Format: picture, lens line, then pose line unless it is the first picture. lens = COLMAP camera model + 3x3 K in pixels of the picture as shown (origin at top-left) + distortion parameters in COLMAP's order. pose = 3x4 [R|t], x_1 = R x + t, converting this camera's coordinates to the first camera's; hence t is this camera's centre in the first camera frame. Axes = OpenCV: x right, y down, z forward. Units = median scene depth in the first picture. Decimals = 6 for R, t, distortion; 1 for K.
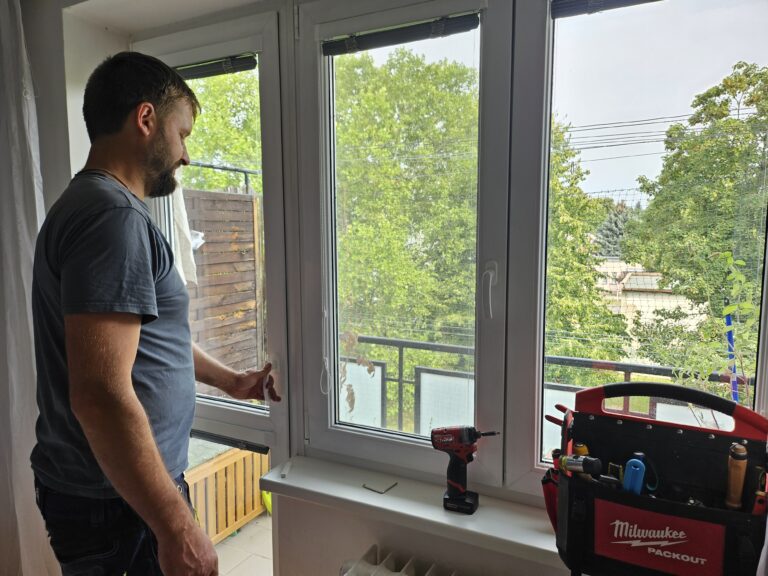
lens RADIAL K [[539.9, 0, 382.4], [0, 539.9, 296.8], [0, 0, 1]] dist [0.085573, -0.106447]
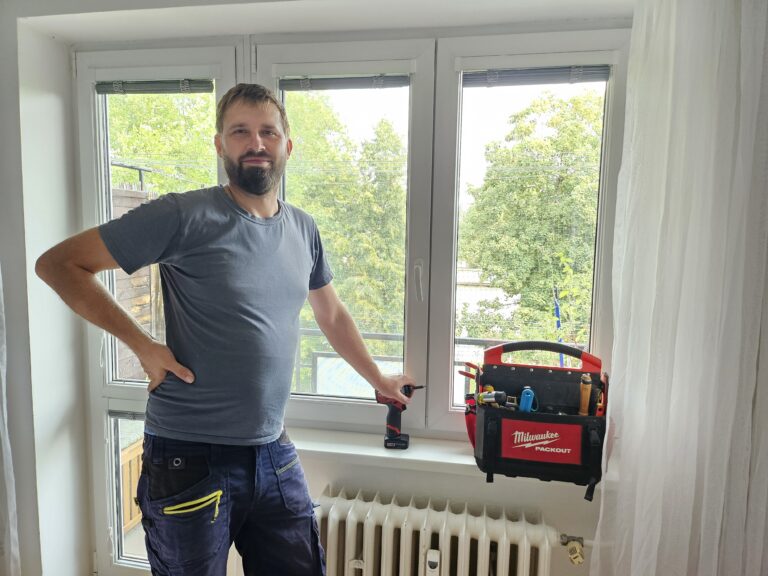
lens RADIAL K [[536.4, 0, 384.0], [0, 536.4, 288.0], [0, 0, 1]] dist [0.048237, -0.064744]
pose [[0.957835, -0.011429, 0.287091, -0.104950], [0.013862, 0.999883, -0.006442, 0.005758], [-0.286984, 0.010150, 0.957882, -0.097278]]
